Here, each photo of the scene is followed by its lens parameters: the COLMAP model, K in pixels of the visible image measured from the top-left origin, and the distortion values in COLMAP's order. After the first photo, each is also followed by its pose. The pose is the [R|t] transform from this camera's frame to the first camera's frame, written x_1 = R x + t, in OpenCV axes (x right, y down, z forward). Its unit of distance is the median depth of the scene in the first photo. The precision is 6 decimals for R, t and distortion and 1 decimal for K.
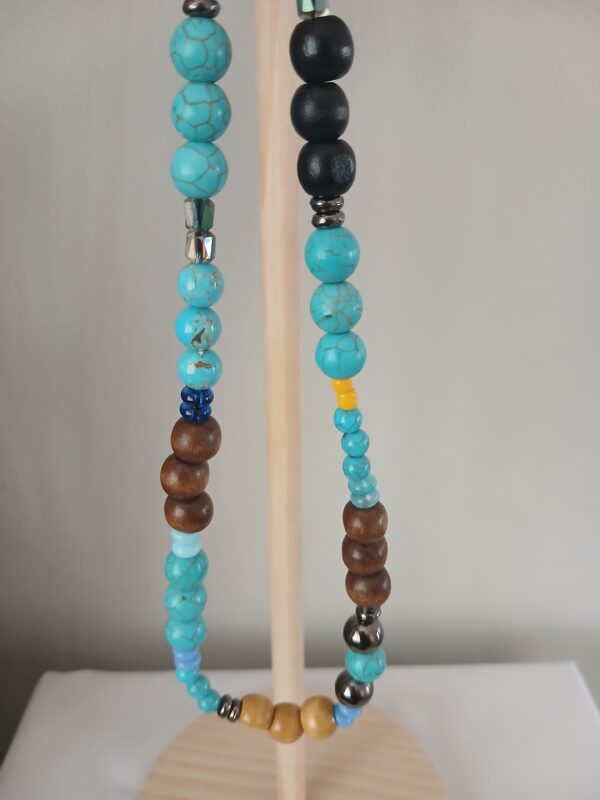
lens RADIAL K [[630.2, 0, 317.3], [0, 630.2, 421.7], [0, 0, 1]] dist [0.016495, -0.024189]
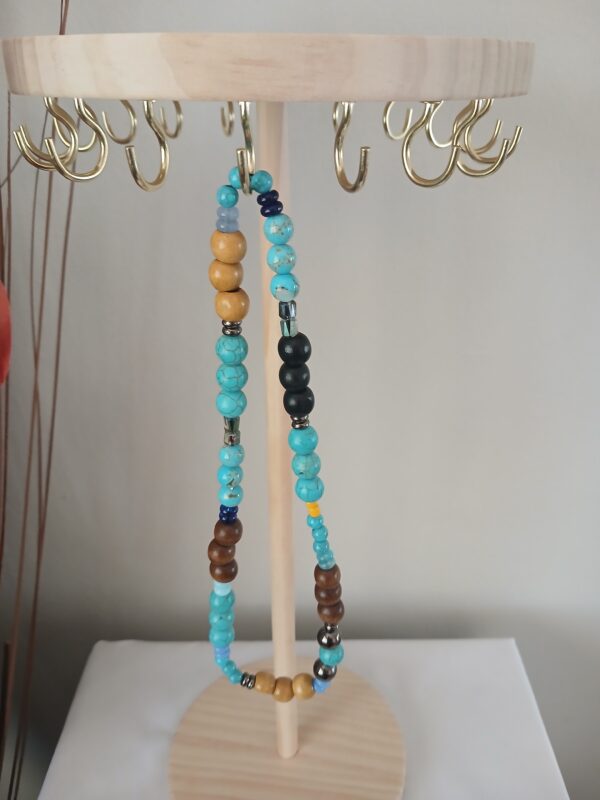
lens RADIAL K [[630.2, 0, 307.9], [0, 630.2, 403.4], [0, 0, 1]] dist [0.016495, -0.024189]
pose [[0.999608, -0.005498, -0.027445, 0.072708], [0.006599, 0.999170, 0.040202, -0.372816], [0.027201, -0.040368, 0.998815, -0.677828]]
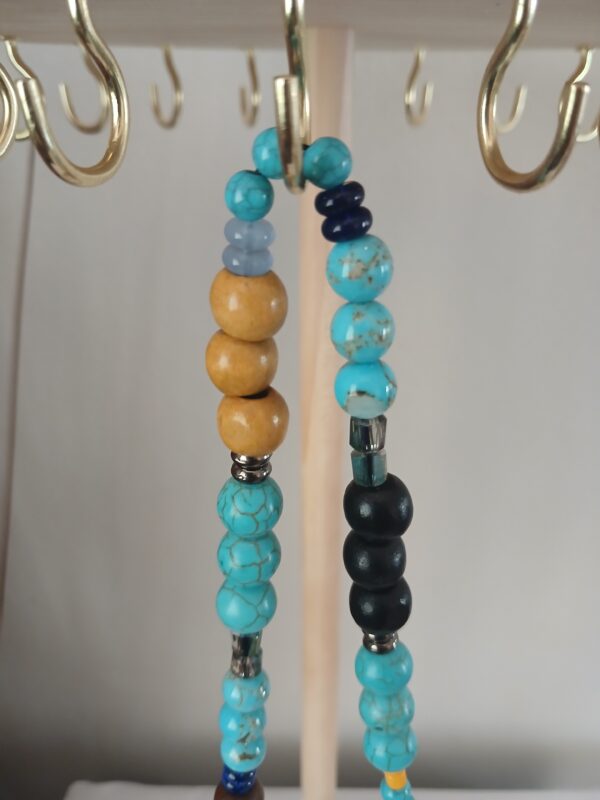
lens RADIAL K [[630.2, 0, 302.5], [0, 630.2, 399.3], [0, 0, 1]] dist [0.016495, -0.024189]
pose [[0.998290, 0.009246, -0.057722, -0.039194], [-0.009828, 0.999903, -0.009821, -0.550920], [0.057625, 0.010371, 0.998284, 0.041449]]
